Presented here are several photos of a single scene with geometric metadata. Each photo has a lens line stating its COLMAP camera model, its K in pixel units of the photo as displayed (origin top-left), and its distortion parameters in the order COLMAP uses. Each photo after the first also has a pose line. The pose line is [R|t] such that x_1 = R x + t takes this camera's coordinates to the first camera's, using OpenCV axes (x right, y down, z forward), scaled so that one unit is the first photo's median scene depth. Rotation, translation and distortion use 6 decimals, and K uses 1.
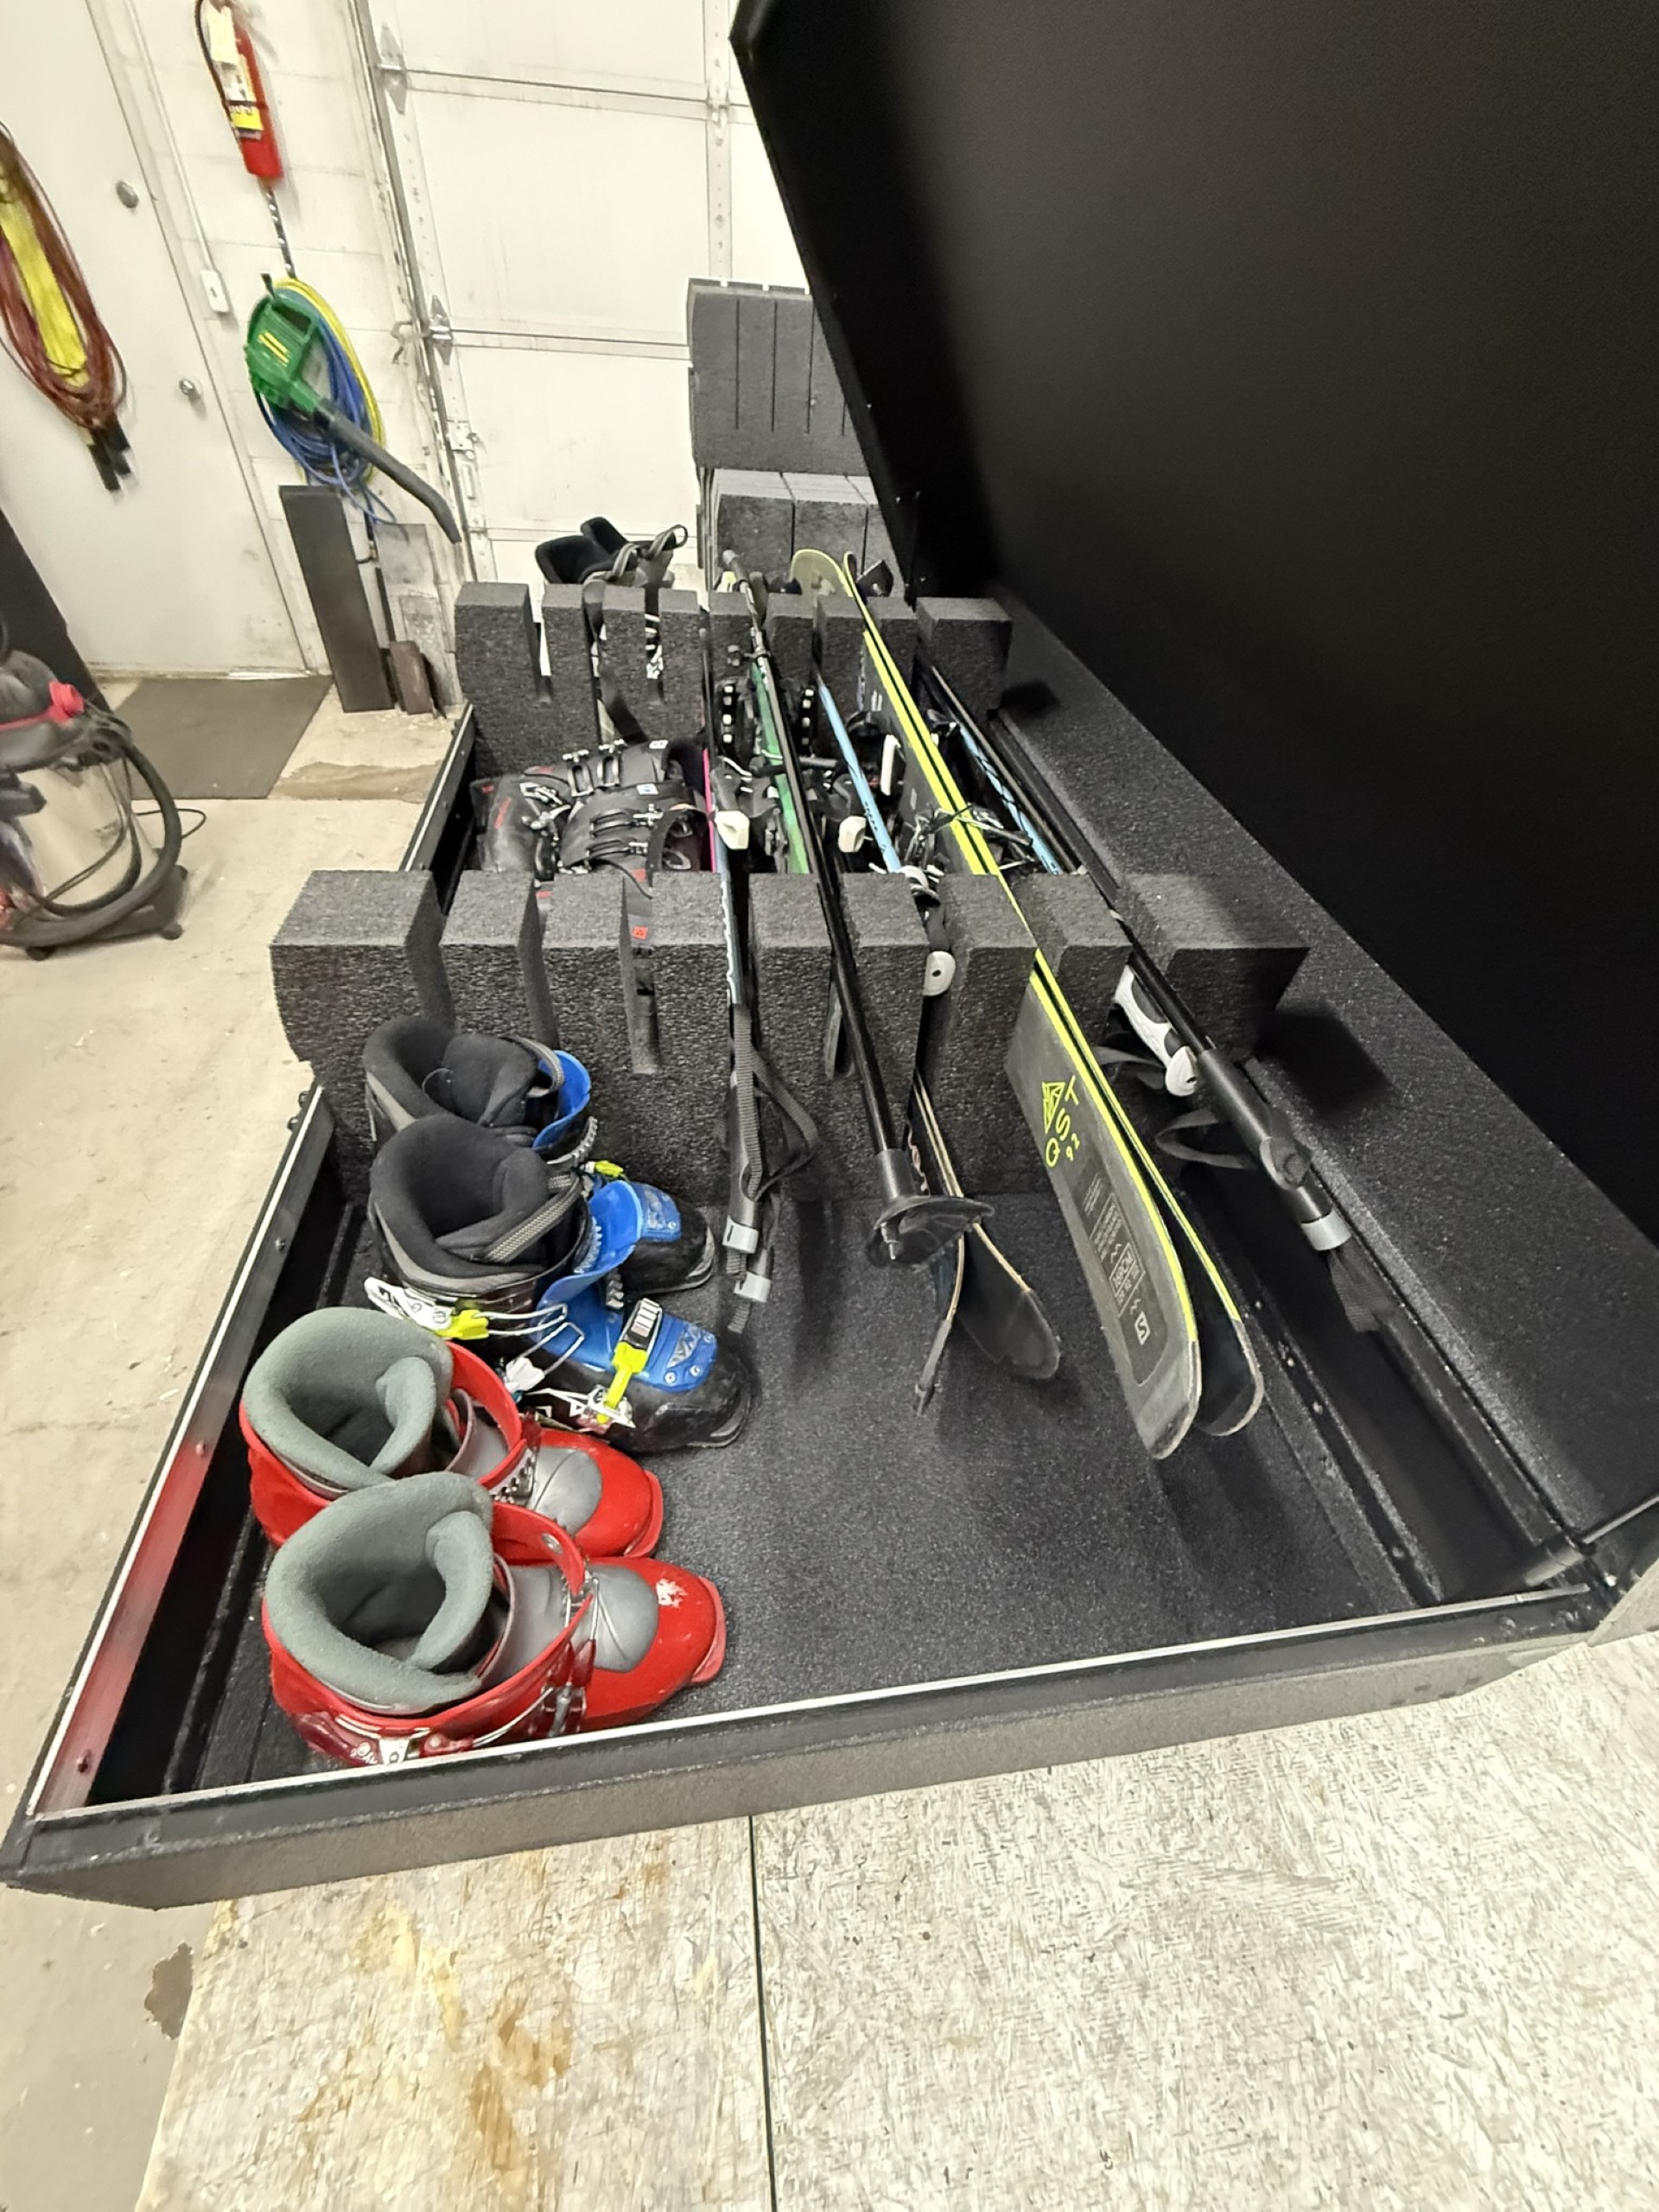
lens RADIAL K [[879.1, 0, 831.0], [0, 879.1, 1100.5], [0, 0, 1]] dist [-0.000275, 0.000025]
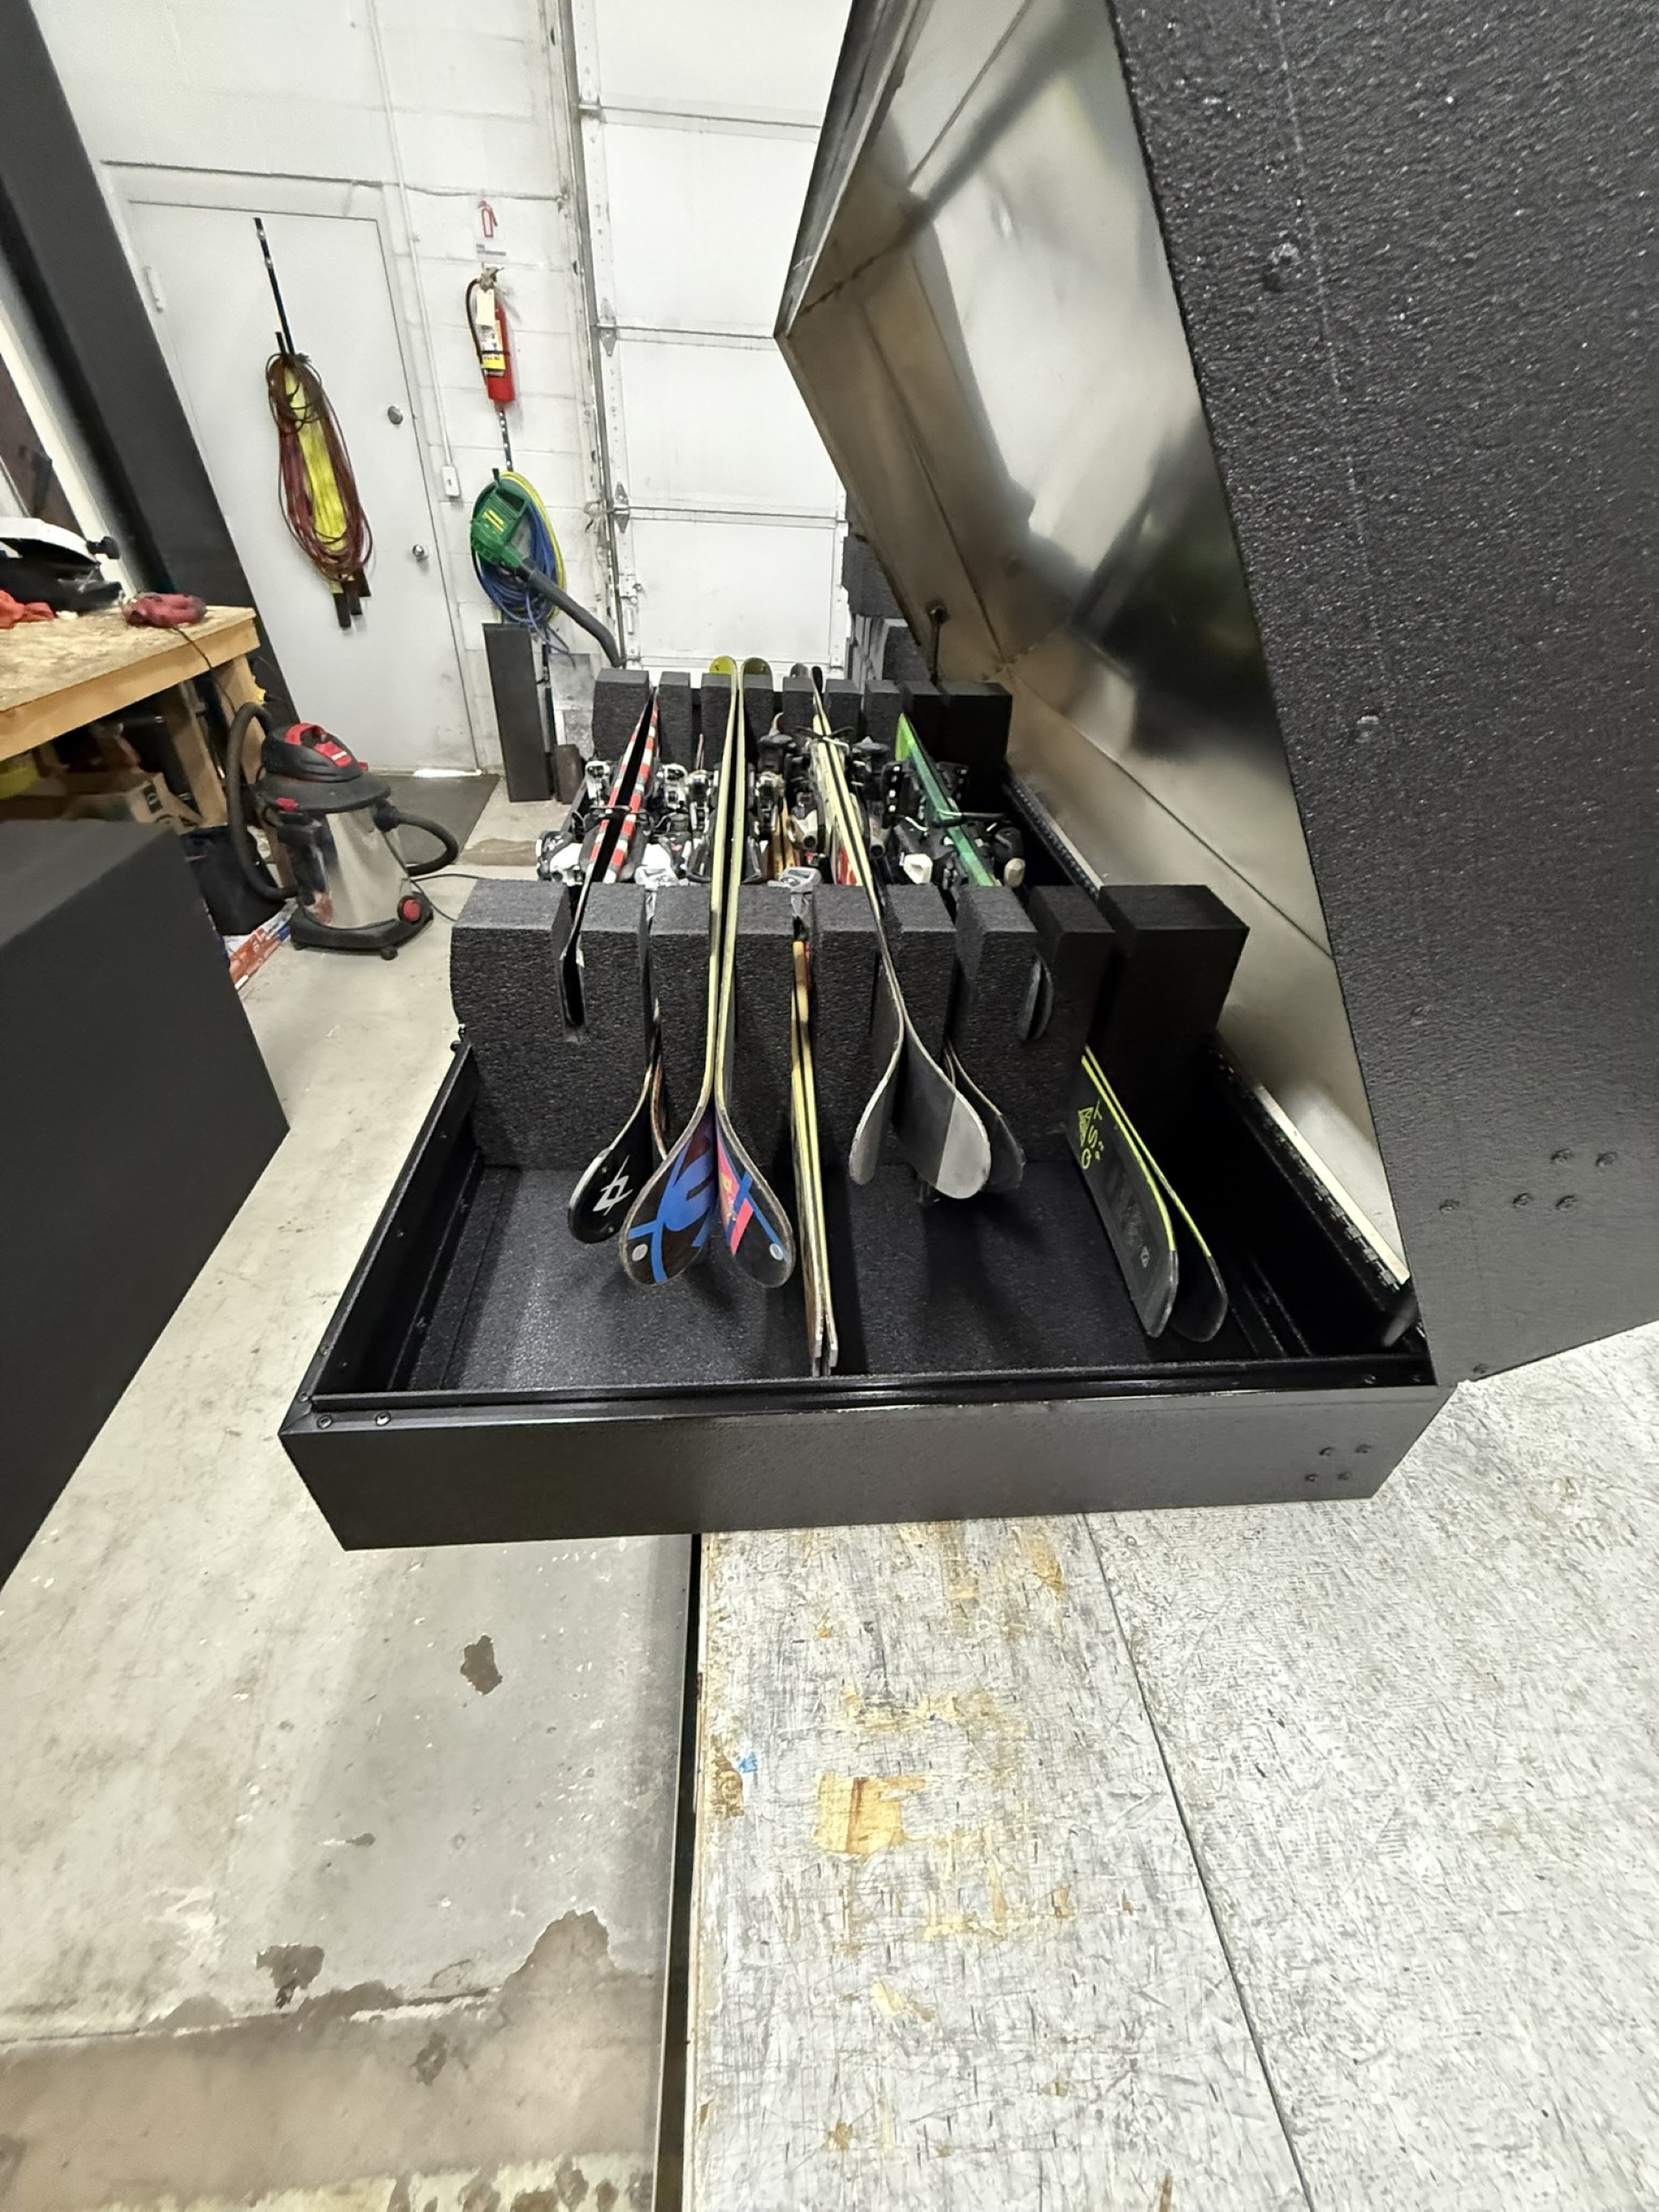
lens RADIAL K [[879.1, 0, 831.0], [0, 879.1, 1100.5], [0, 0, 1]] dist [-0.000275, 0.000025]
pose [[0.998350, 0.023986, -0.052165, -0.103252], [-0.030380, 0.991636, -0.125442, 0.186228], [0.048720, 0.126820, 0.990729, -0.202584]]
